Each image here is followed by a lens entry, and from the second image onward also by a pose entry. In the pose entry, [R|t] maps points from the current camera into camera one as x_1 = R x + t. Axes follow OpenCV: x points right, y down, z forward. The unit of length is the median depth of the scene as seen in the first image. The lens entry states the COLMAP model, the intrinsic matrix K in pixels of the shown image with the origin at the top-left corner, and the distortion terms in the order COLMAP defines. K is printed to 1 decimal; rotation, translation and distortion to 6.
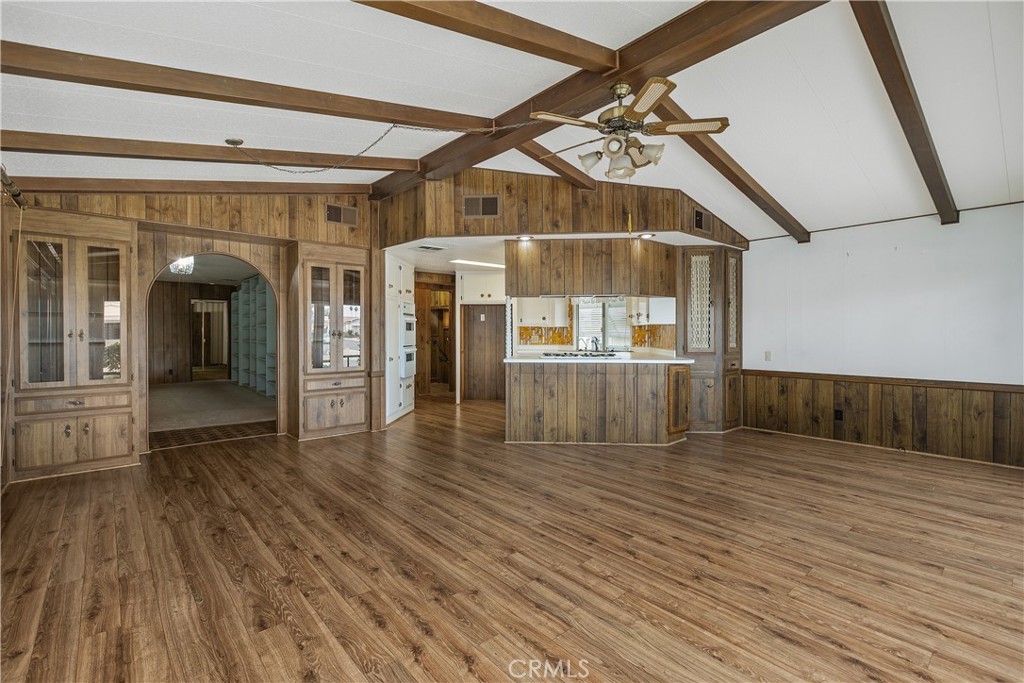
lens RADIAL K [[468.6, 0, 499.6], [0, 468.6, 329.0], [0, 0, 1]] dist [-0.000068, -0.000833]
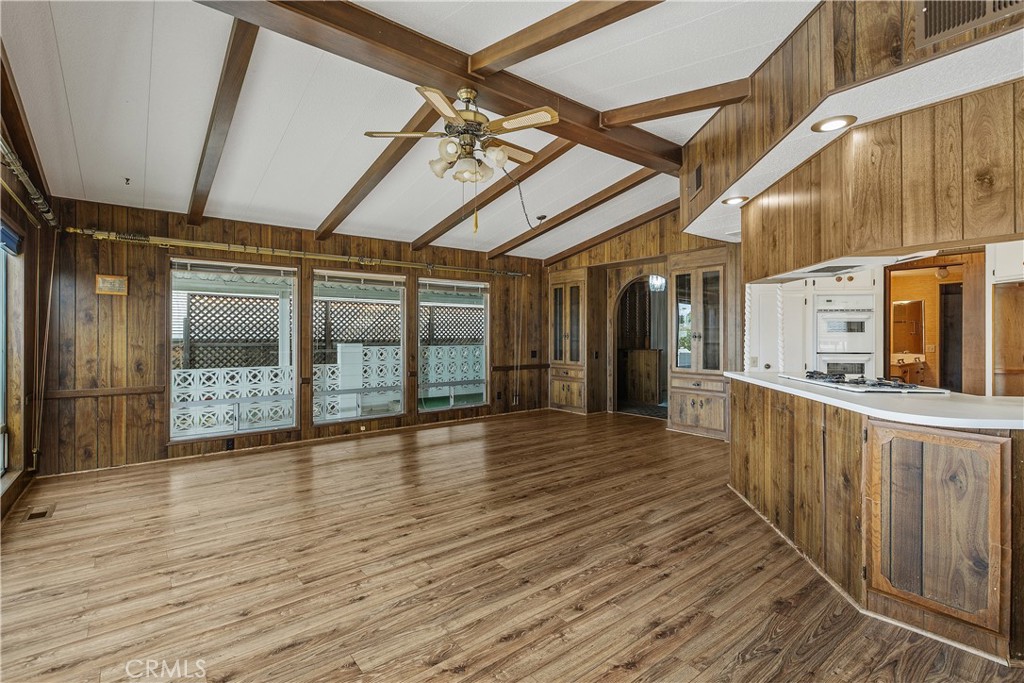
lens RADIAL K [[468.6, 0, 513.5], [0, 468.6, 325.2], [0, 0, 1]] dist [-0.000068, -0.000833]
pose [[-0.031156, -0.017897, -0.999354, 0.902956], [0.007787, 0.999805, -0.018148, 0.002222], [0.999484, -0.008347, -0.031011, 0.816475]]
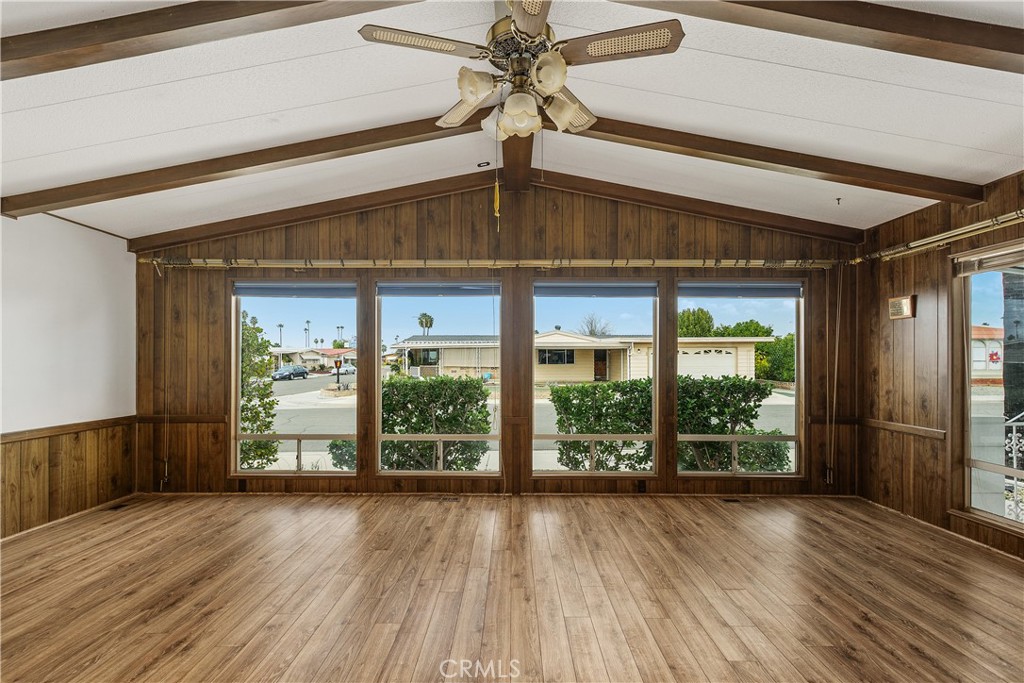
lens RADIAL K [[468.6, 0, 517.9], [0, 468.6, 360.0], [0, 0, 1]] dist [-0.000068, -0.000833]
pose [[-0.766292, 0.002349, 0.642488, -0.112739], [-0.004805, 0.999944, -0.009386, 0.001609], [-0.642474, -0.010280, -0.766239, 1.085352]]
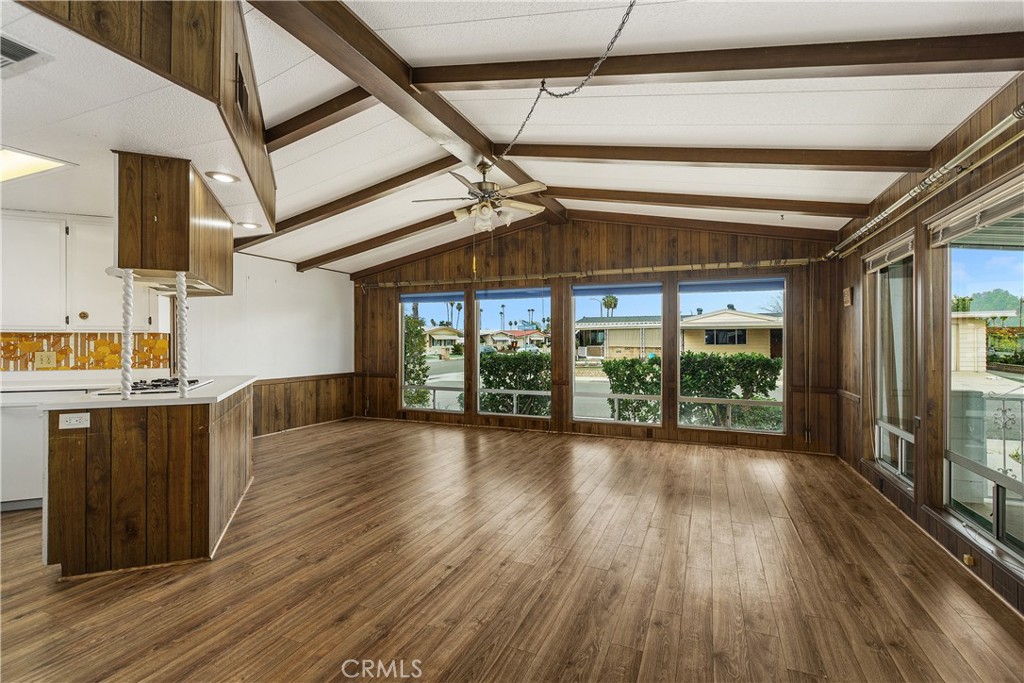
lens RADIAL K [[468.6, 0, 522.7], [0, 468.6, 345.4], [0, 0, 1]] dist [-0.000068, -0.000833]
pose [[-0.471933, -0.005178, 0.881619, -0.718866], [-0.005620, 0.999980, 0.002865, 0.003753], [-0.881616, -0.003602, -0.471953, 1.116989]]
